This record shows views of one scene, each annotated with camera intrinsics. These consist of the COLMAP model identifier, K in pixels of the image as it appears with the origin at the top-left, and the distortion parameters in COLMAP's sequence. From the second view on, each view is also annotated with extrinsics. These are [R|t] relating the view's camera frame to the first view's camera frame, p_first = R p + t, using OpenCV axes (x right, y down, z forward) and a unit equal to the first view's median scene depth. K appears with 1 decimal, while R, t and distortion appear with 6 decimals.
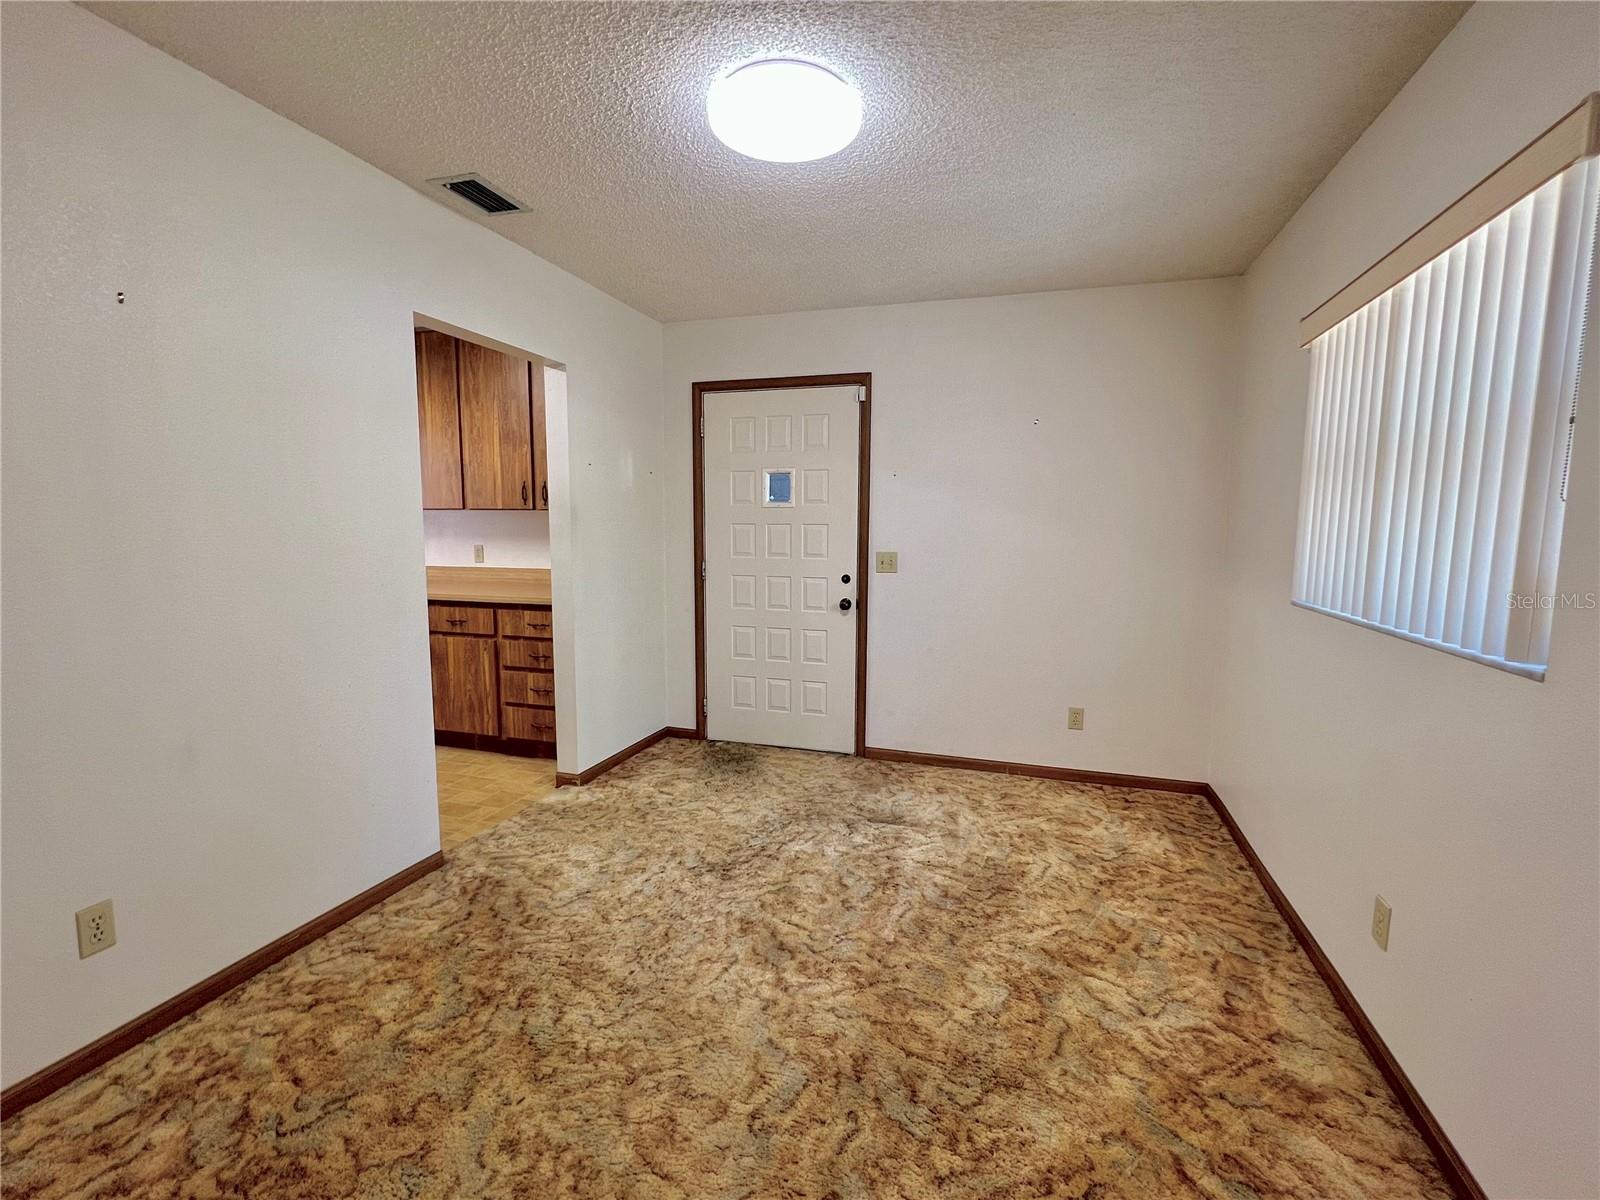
lens RADIAL K [[723.6, 0, 803.1], [0, 723.6, 605.6], [0, 0, 1]] dist [-0.001727, 0.000506]
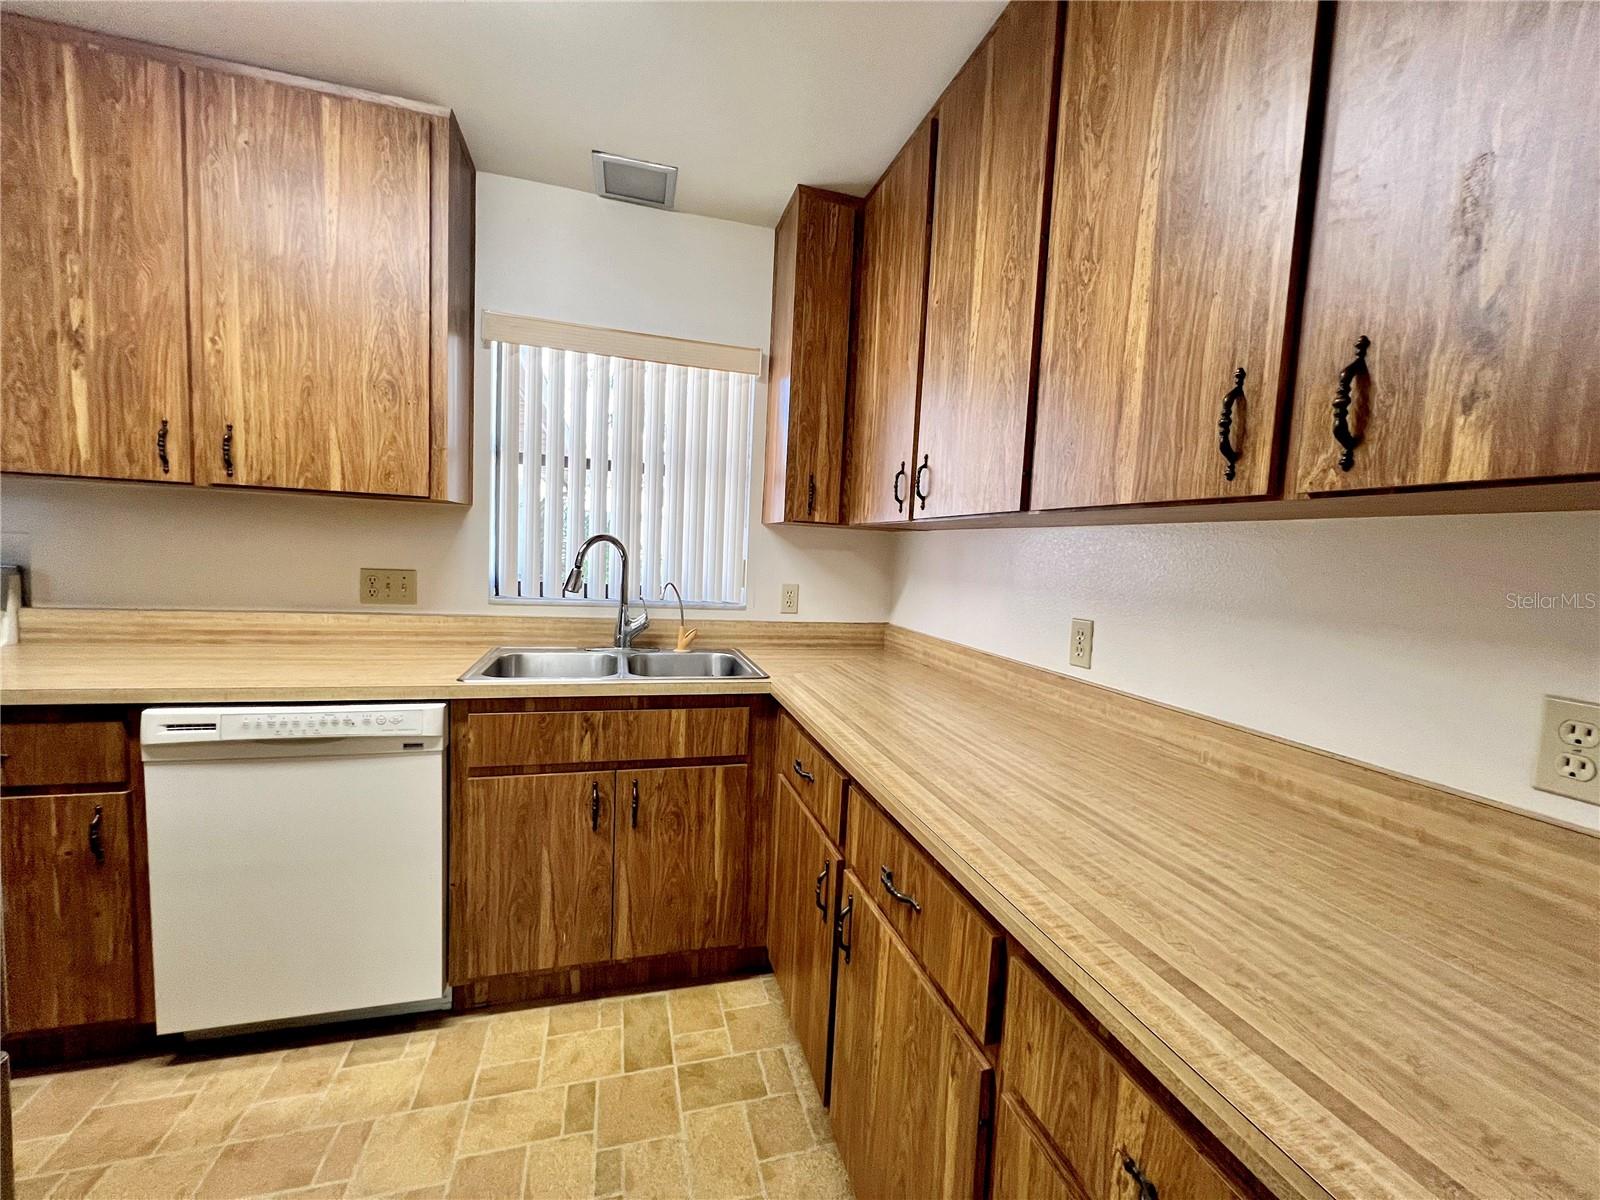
lens RADIAL K [[642.2, 0, 798.8], [0, 642.2, 602.1], [0, 0, 1]] dist [-0.001285, 0.000311]
pose [[0.550984, 0.088377, -0.829823, -0.287502], [-0.137960, 0.990341, 0.013870, -0.085176], [0.823033, 0.106841, 0.557854, 0.776533]]
